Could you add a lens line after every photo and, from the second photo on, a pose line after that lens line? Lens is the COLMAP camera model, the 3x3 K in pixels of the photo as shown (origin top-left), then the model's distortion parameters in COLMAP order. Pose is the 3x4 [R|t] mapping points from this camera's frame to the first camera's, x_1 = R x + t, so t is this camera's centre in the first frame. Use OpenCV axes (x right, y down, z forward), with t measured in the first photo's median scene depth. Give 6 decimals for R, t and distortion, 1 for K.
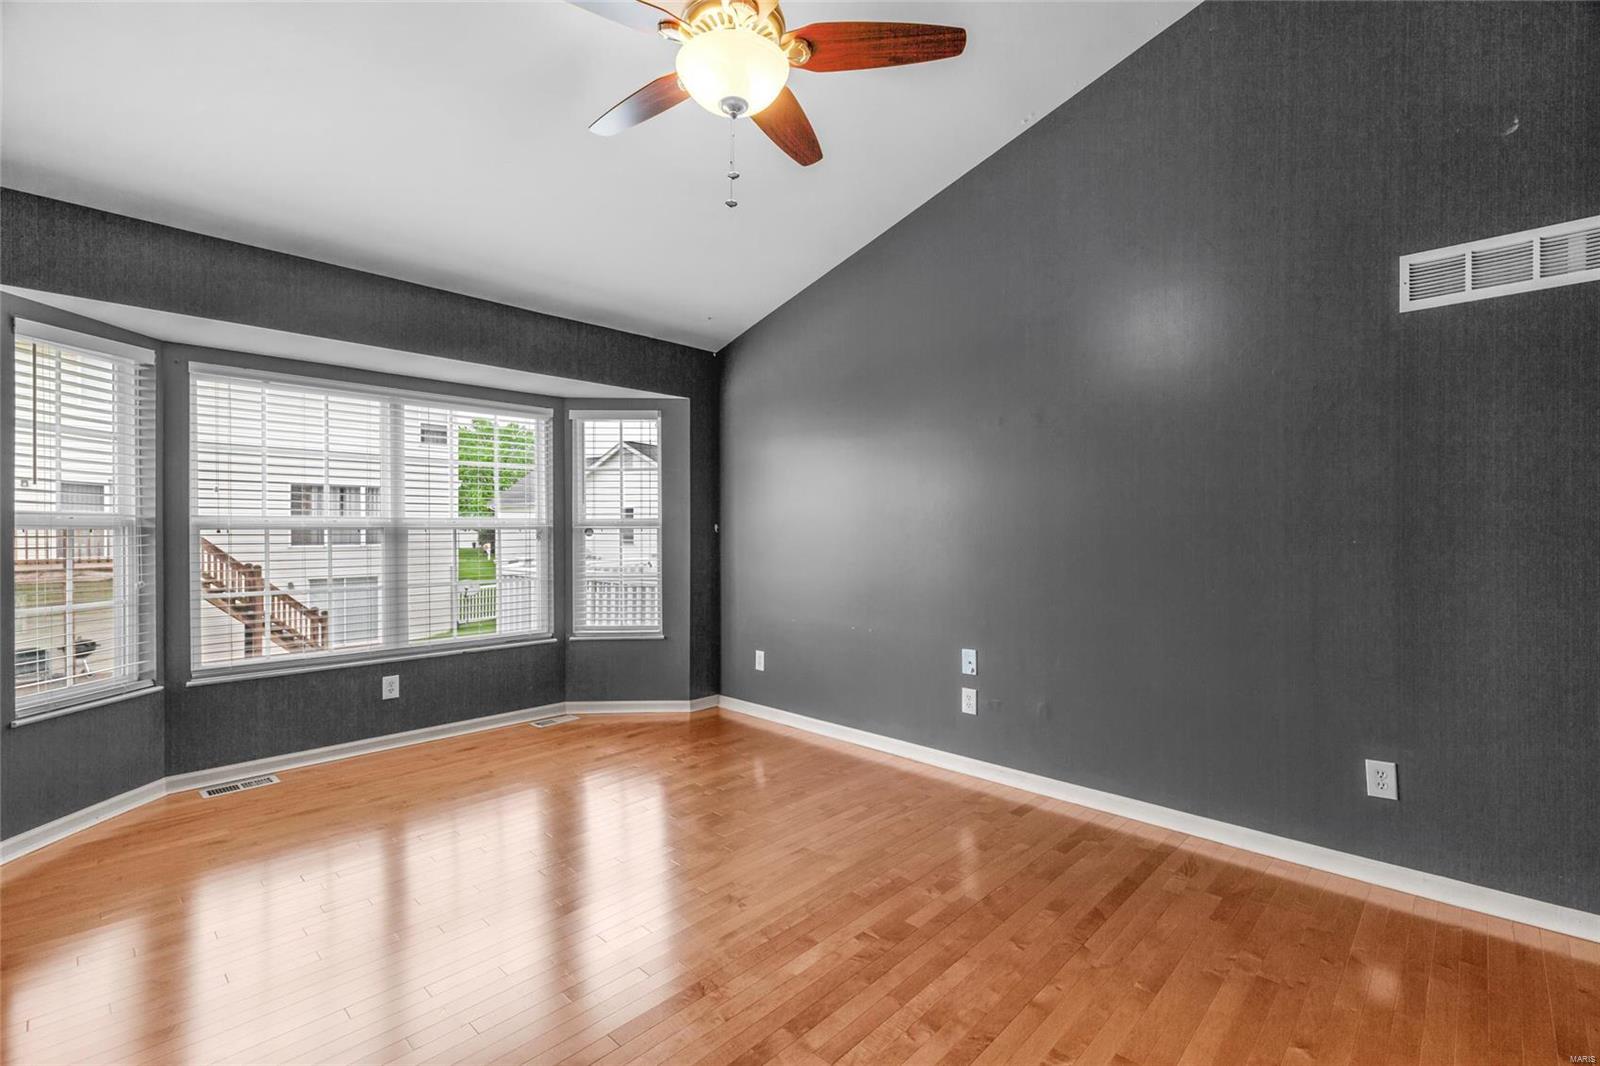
lens RADIAL K [[745.7, 0, 803.3], [0, 745.7, 530.1], [0, 0, 1]] dist [-0.002380, -0.000487]
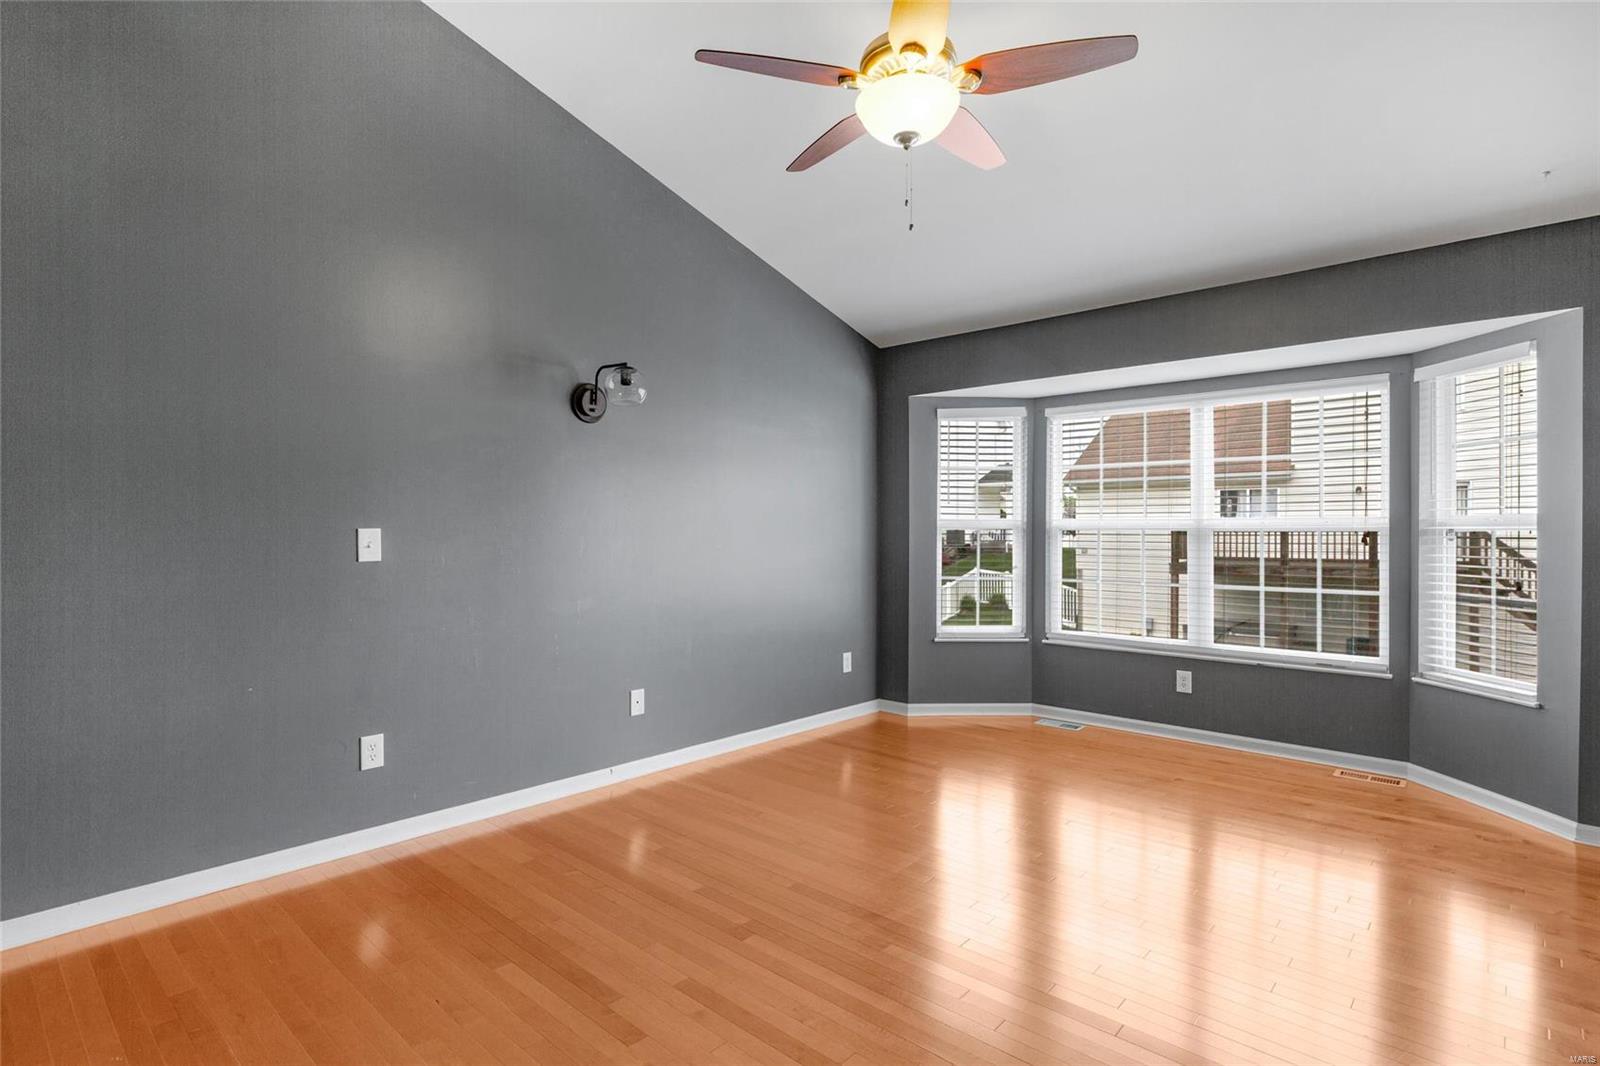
lens RADIAL K [[805.7, 0, 803.0], [0, 805.7, 529.1], [0, 0, 1]] dist [-0.000408, 0.000142]
pose [[-0.000200, 0.006914, -0.999976, 0.576404], [0.006845, 0.999953, 0.006913, -0.014148], [0.999977, -0.006844, -0.000247, 0.466276]]
